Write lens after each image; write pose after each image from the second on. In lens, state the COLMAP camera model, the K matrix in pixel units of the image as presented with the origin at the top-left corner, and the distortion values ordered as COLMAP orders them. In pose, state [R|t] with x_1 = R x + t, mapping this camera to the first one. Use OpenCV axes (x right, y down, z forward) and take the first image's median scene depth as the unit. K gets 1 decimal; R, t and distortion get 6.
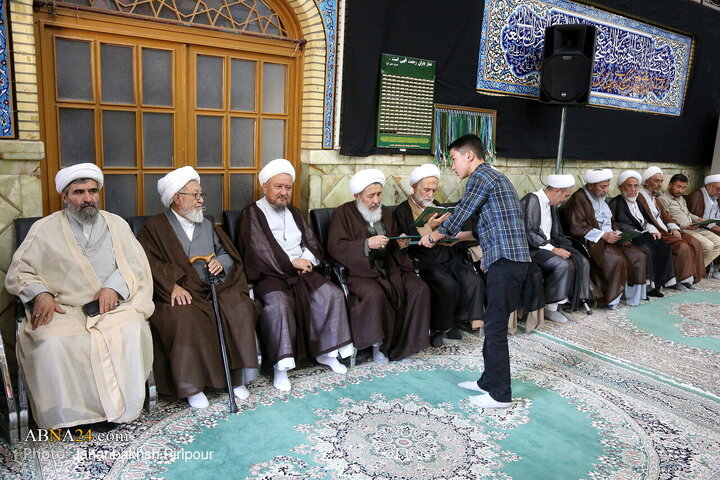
lens RADIAL K [[572.4, 0, 360.0], [0, 572.4, 240.0], [0, 0, 1]] dist [-0.005377, 0.012287]
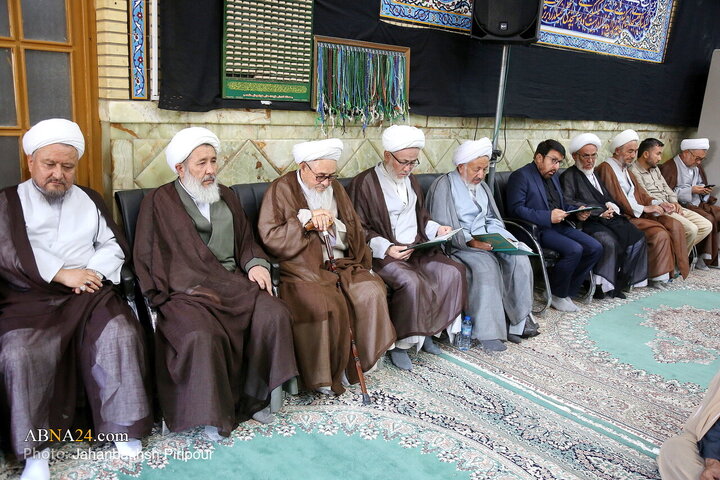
lens RADIAL K [[631.1, 0, 342.5], [0, 631.1, 241.2], [0, 0, 1]] dist [0.003171, 0.019367]
pose [[0.998815, -0.002771, 0.048590, 0.127768], [0.000158, 0.998557, 0.053705, -0.031513], [-0.048669, -0.053634, 0.997374, 0.228872]]
